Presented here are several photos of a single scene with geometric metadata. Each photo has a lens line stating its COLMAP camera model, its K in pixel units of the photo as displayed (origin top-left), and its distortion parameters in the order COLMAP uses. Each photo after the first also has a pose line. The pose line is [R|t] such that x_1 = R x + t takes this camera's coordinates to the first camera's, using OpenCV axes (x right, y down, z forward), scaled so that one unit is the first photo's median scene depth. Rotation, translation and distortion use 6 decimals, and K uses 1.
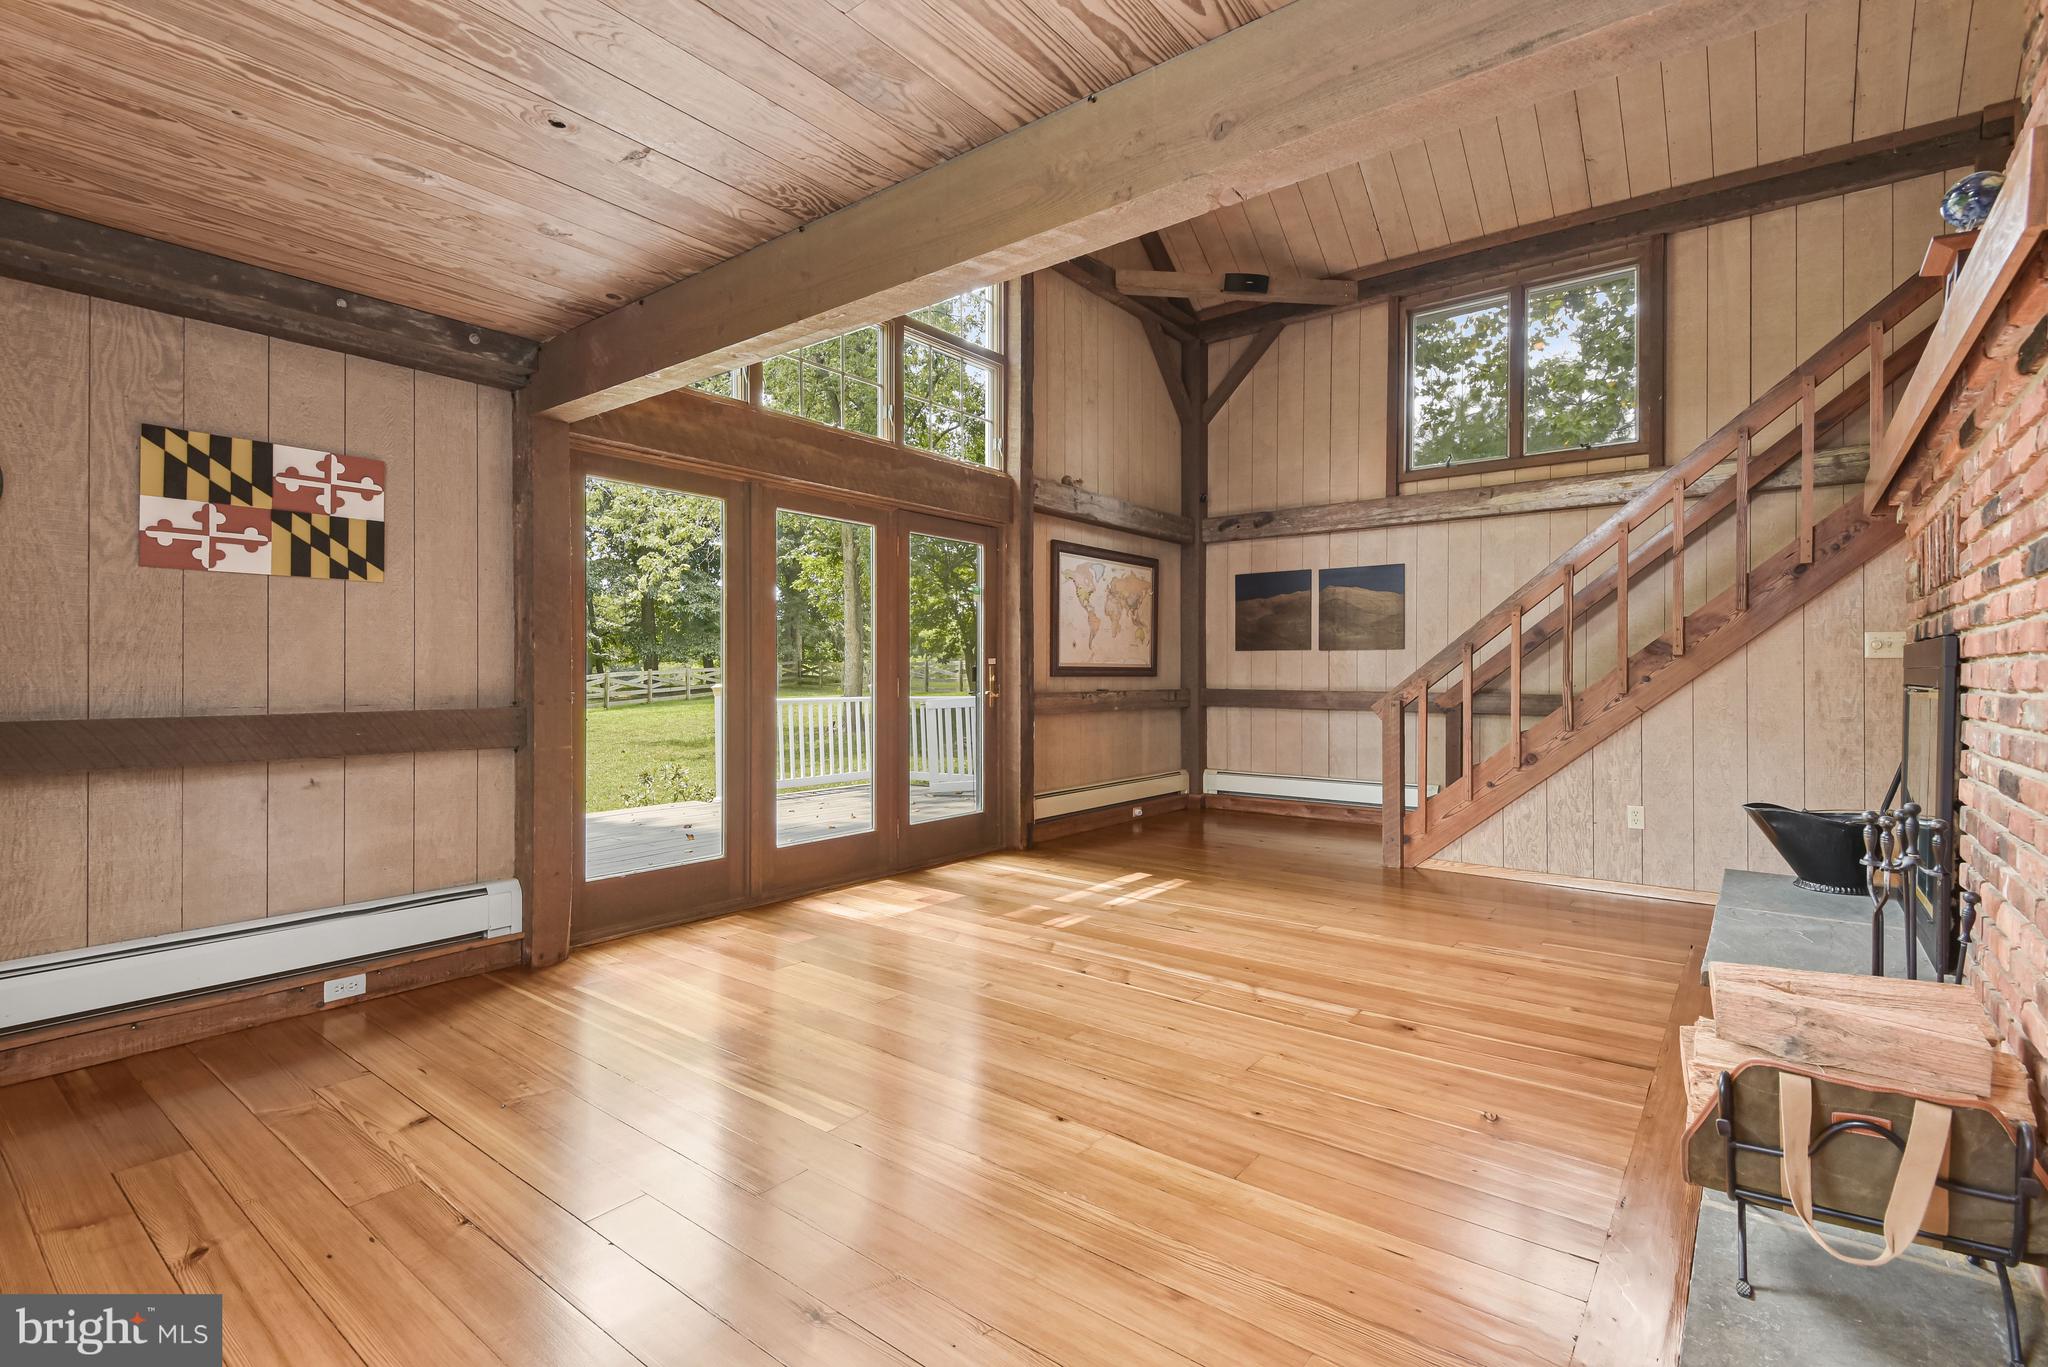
lens RADIAL K [[938.1, 0, 1014.4], [0, 938.1, 675.2], [0, 0, 1]] dist [0.023529, -0.010124]
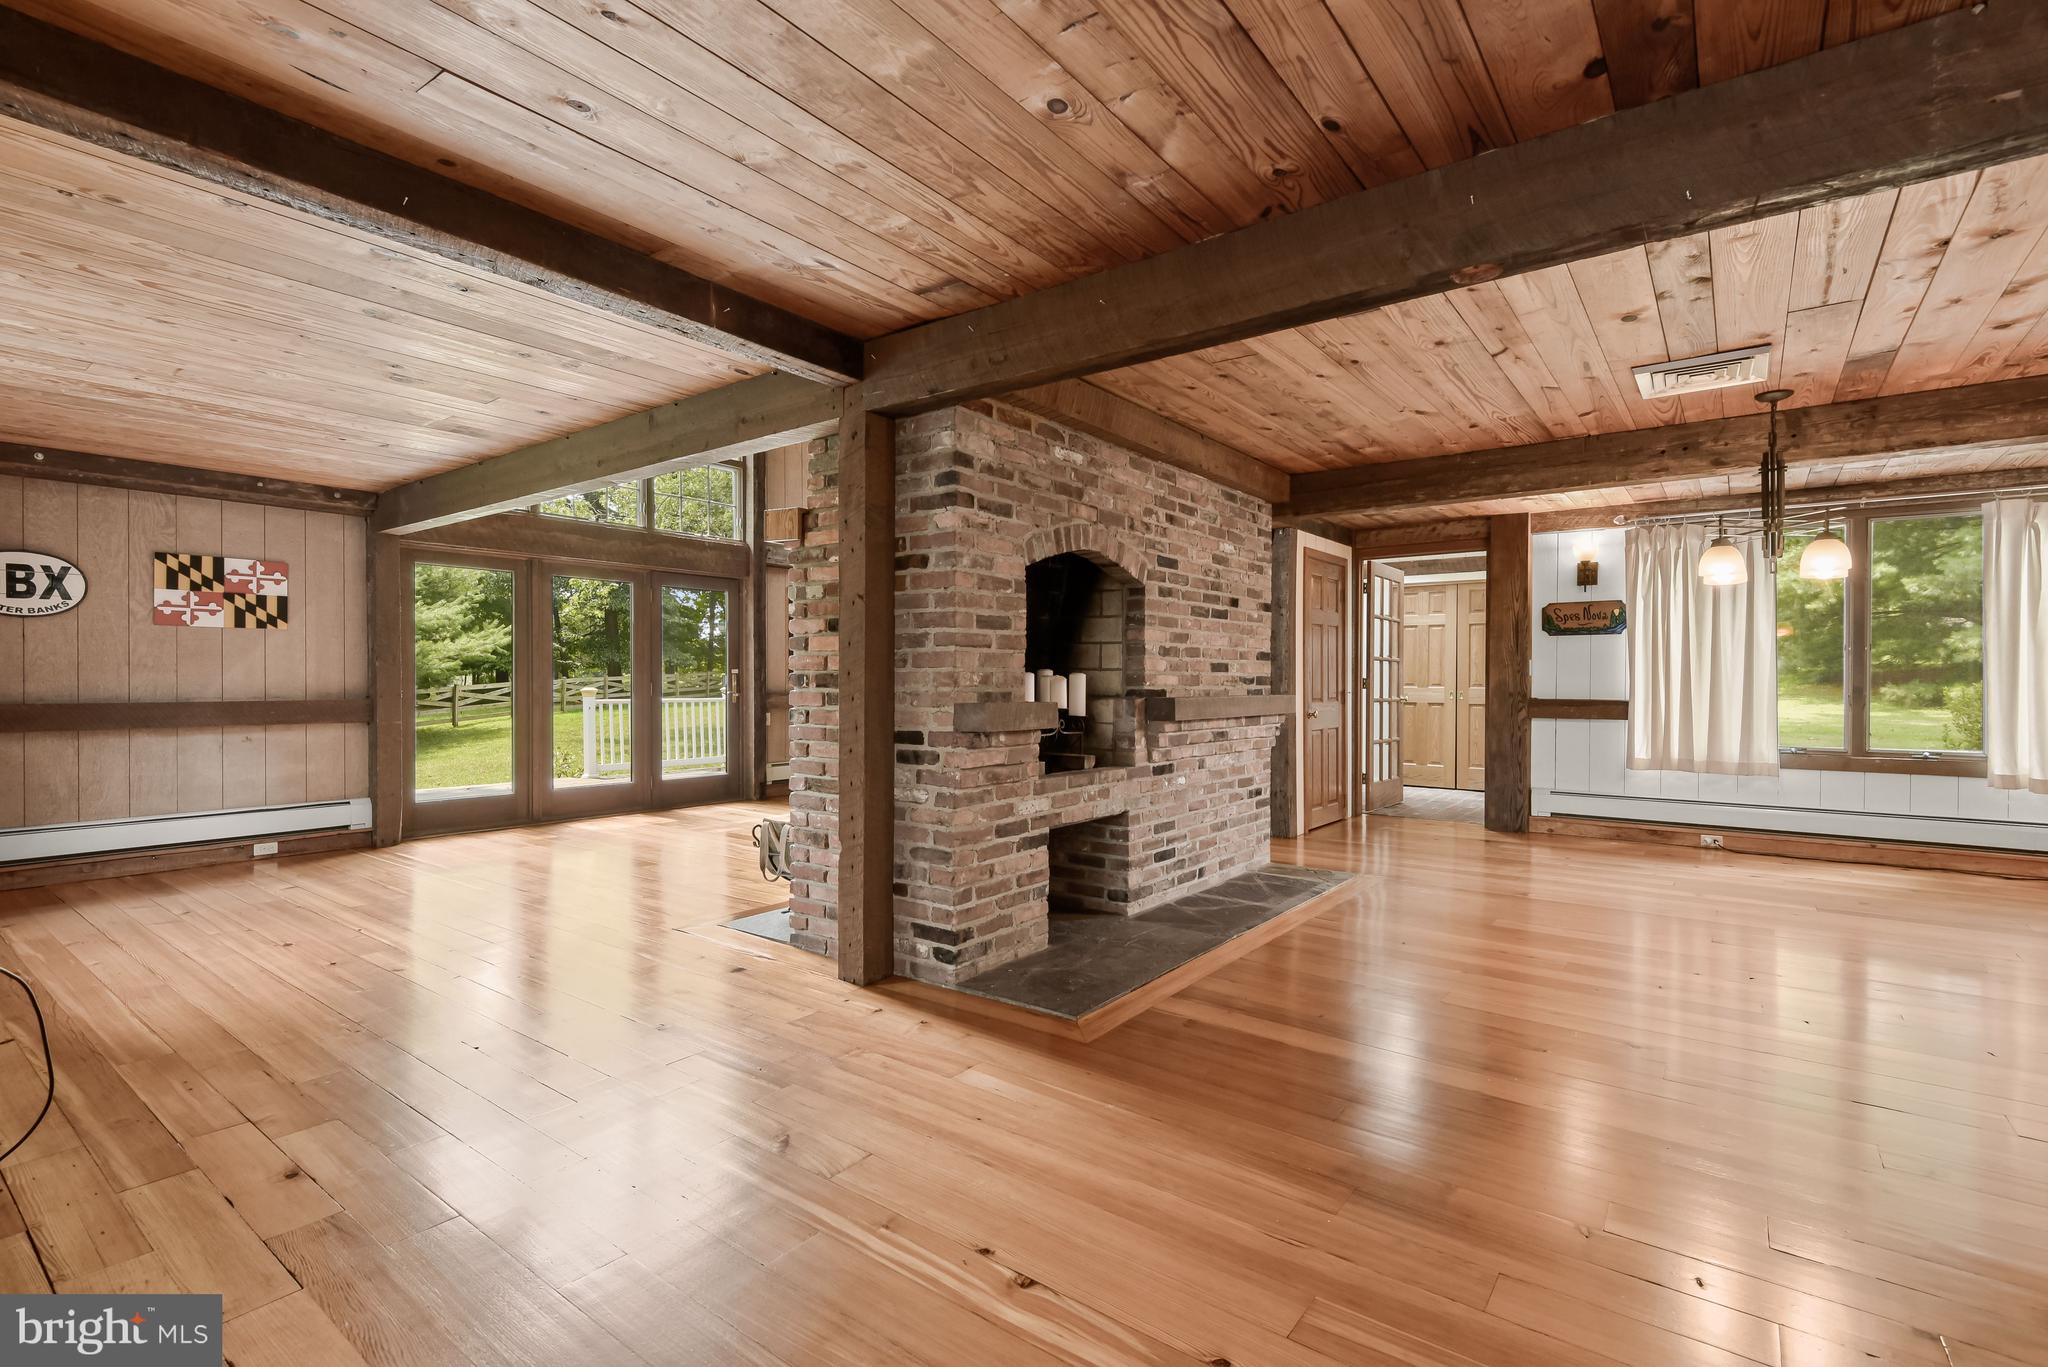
lens RADIAL K [[938.1, 0, 1011.3], [0, 938.1, 688.1], [0, 0, 1]] dist [0.023529, -0.010124]
pose [[0.999998, -0.001189, 0.001611, 0.678563], [0.001179, 0.999977, 0.006716, 0.003050], [-0.001619, -0.006714, 0.999976, -0.774742]]
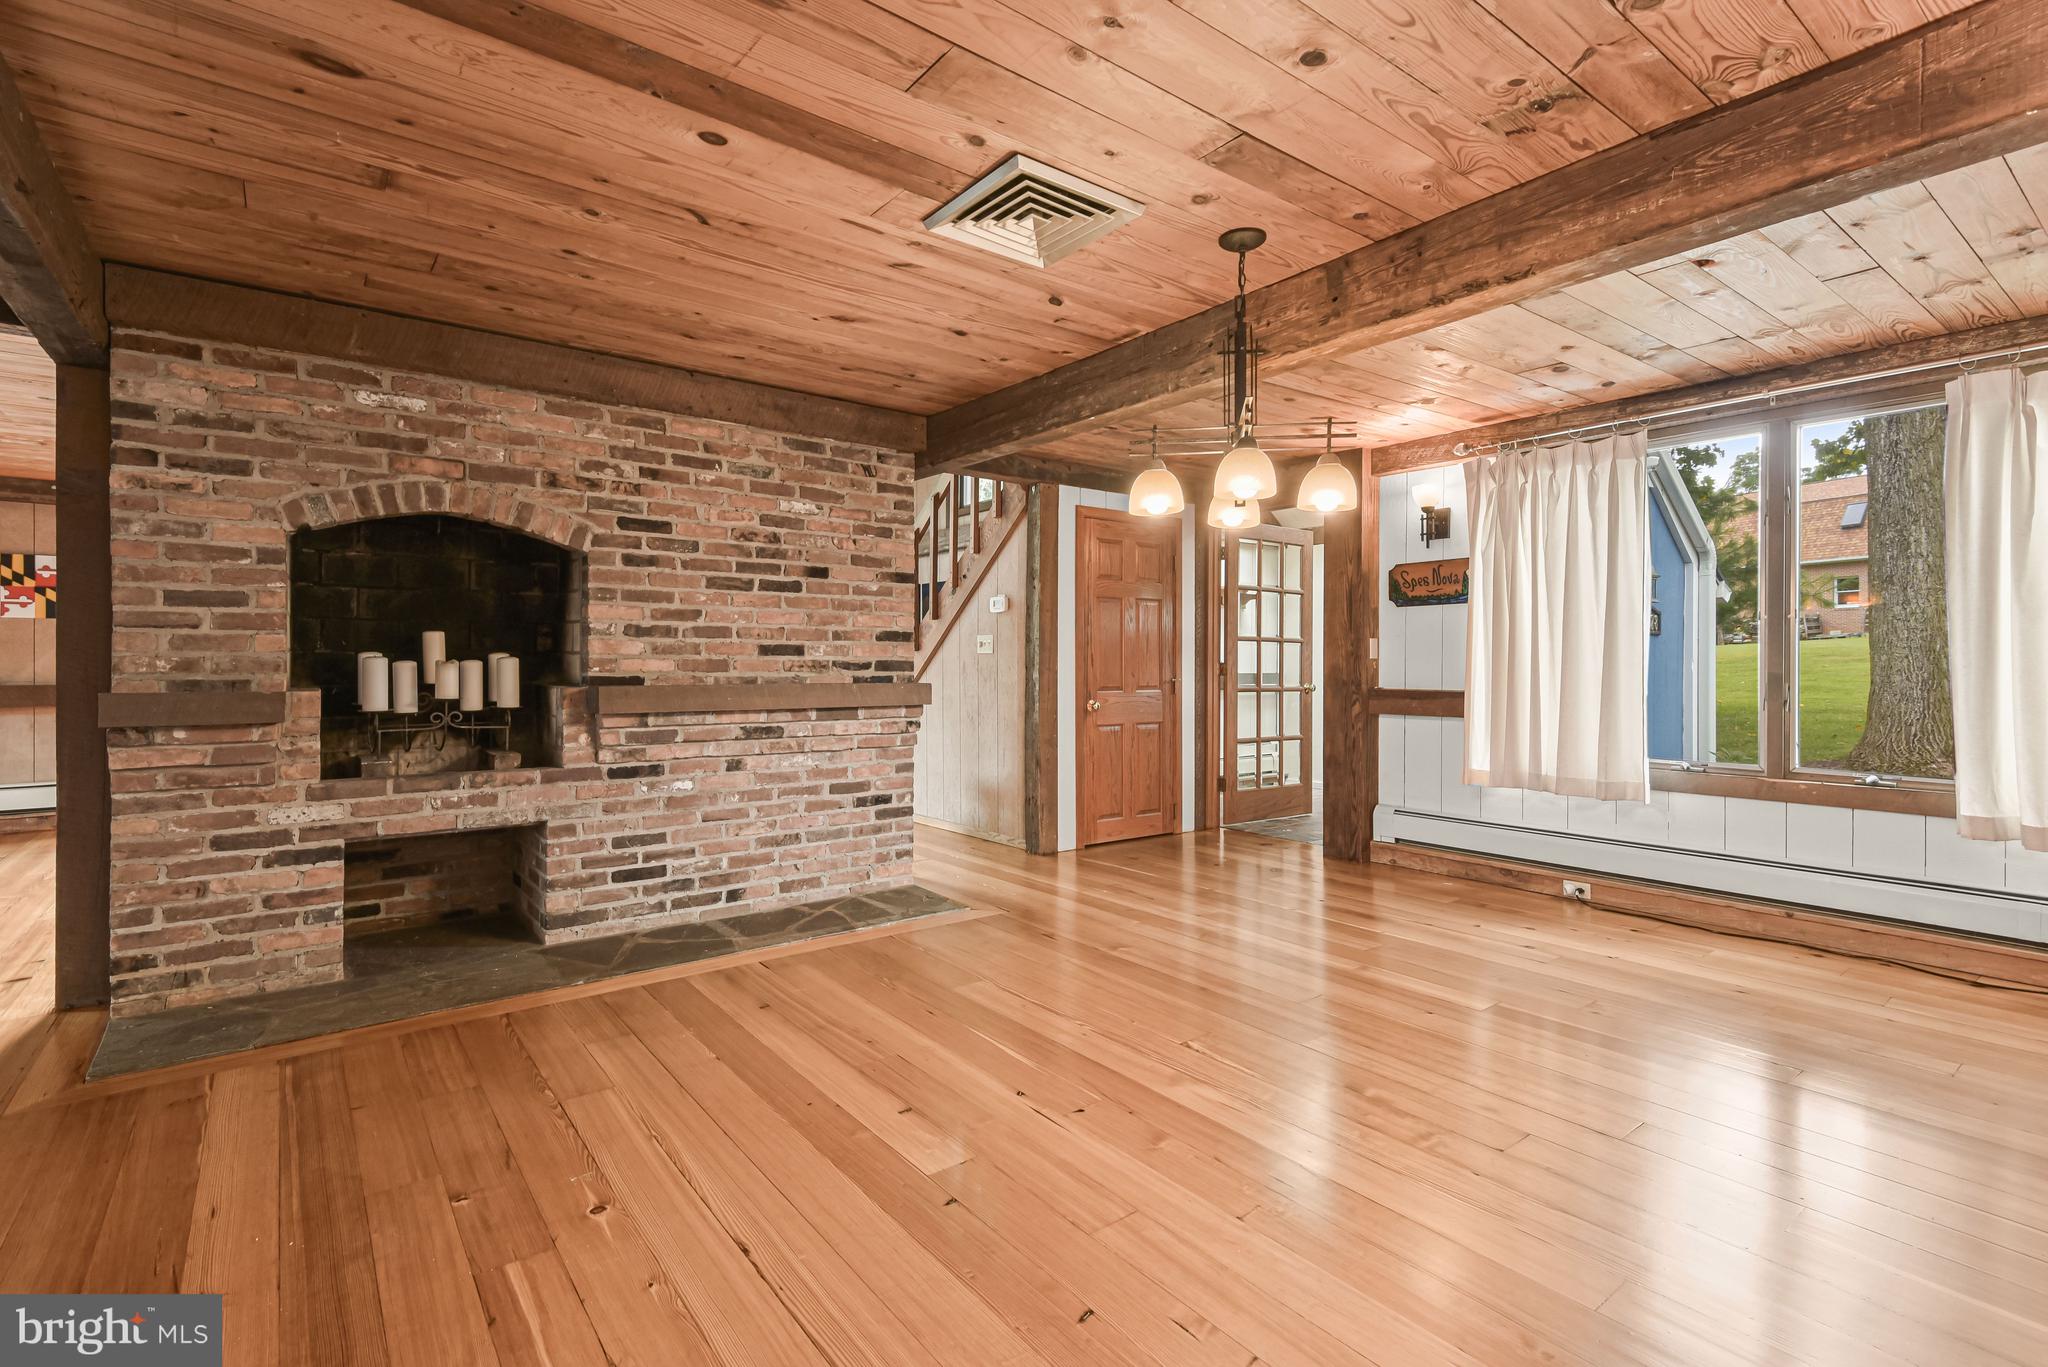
lens RADIAL K [[938.1, 0, 1003.9], [0, 938.1, 668.0], [0, 0, 1]] dist [0.023529, -0.010124]
pose [[0.965341, -0.000352, -0.260993, 1.609133], [0.001036, 0.999996, 0.002485, 0.001759], [0.260991, -0.002669, 0.965337, -0.412923]]
